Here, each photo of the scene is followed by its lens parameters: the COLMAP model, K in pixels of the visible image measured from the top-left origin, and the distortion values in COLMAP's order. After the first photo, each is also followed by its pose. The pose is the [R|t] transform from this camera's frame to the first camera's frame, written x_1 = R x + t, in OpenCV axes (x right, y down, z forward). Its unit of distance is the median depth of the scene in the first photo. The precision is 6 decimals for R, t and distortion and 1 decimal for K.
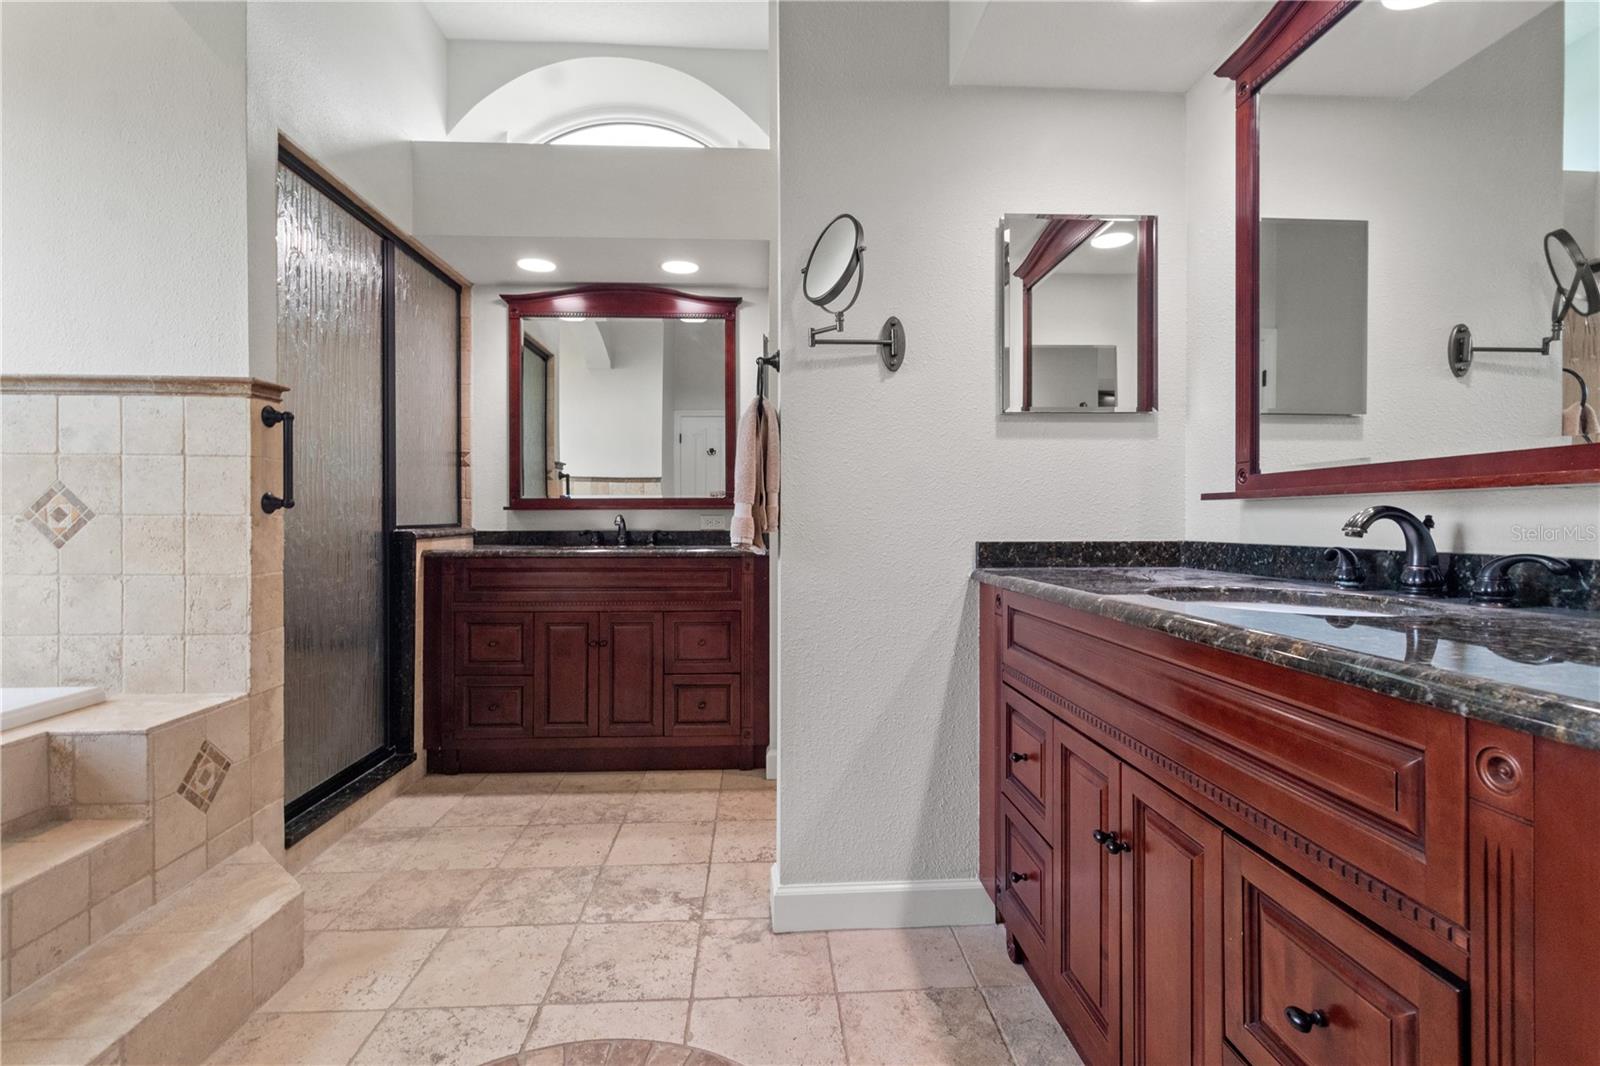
lens RADIAL K [[756.8, 0, 811.1], [0, 756.8, 520.7], [0, 0, 1]] dist [0.005559, -0.000361]
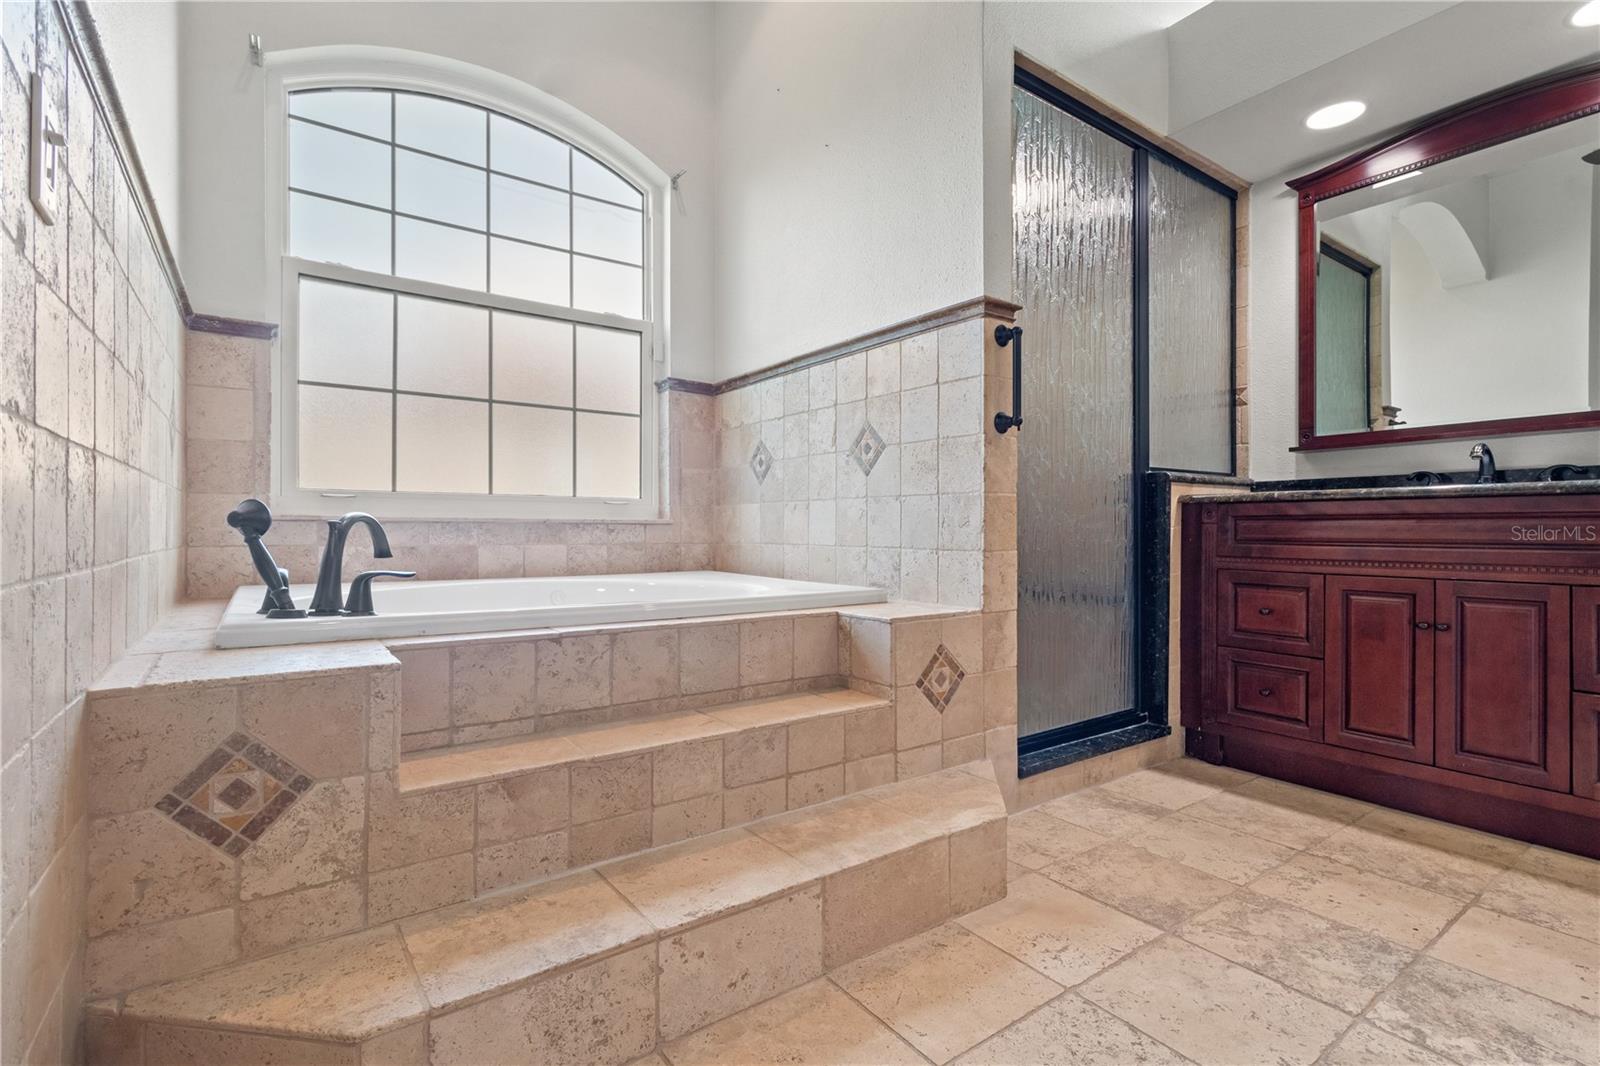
lens RADIAL K [[756.8, 0, 795.0], [0, 756.8, 523.9], [0, 0, 1]] dist [0.005559, -0.000361]
pose [[0.530744, -0.003982, -0.847523, -0.016140], [-0.005893, 0.999947, -0.008388, 0.112915], [0.847512, 0.009446, 0.530693, 0.231614]]
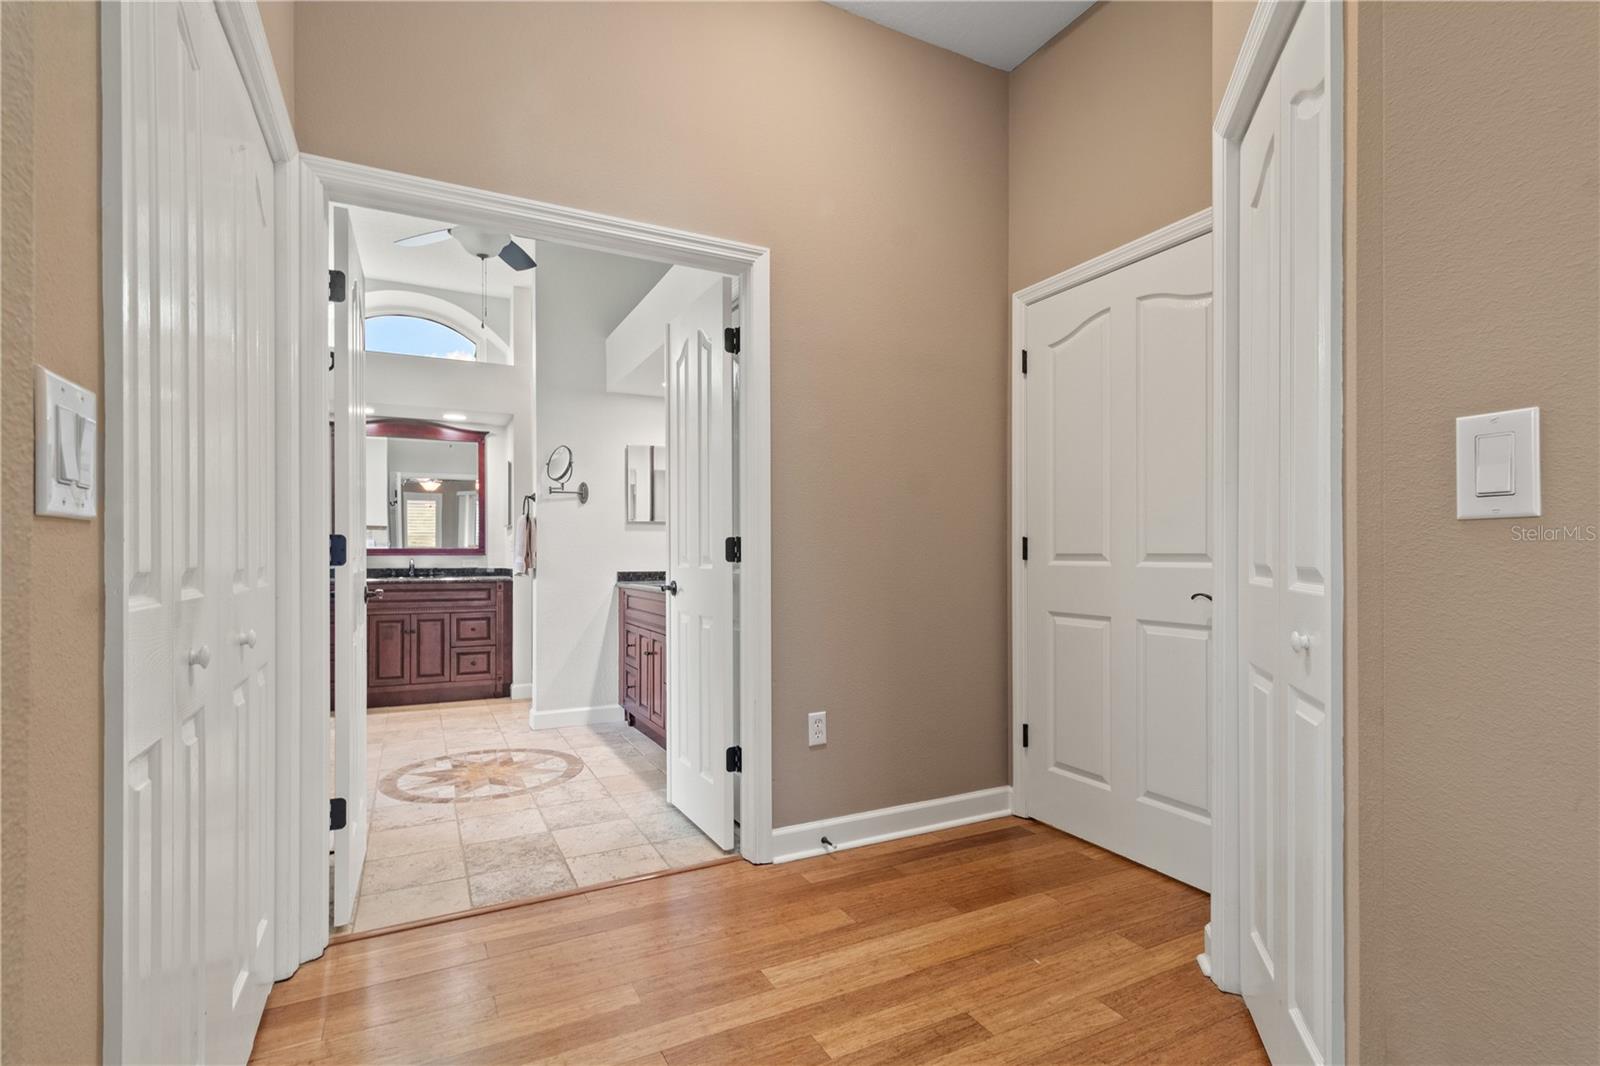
lens RADIAL K [[756.8, 0, 788.0], [0, 756.8, 558.7], [0, 0, 1]] dist [0.005559, -0.000361]
pose [[0.925457, 0.000345, 0.378852, -0.185498], [-0.000463, 1.000000, 0.000220, -0.013735], [-0.378852, -0.000379, 0.925457, -1.361931]]
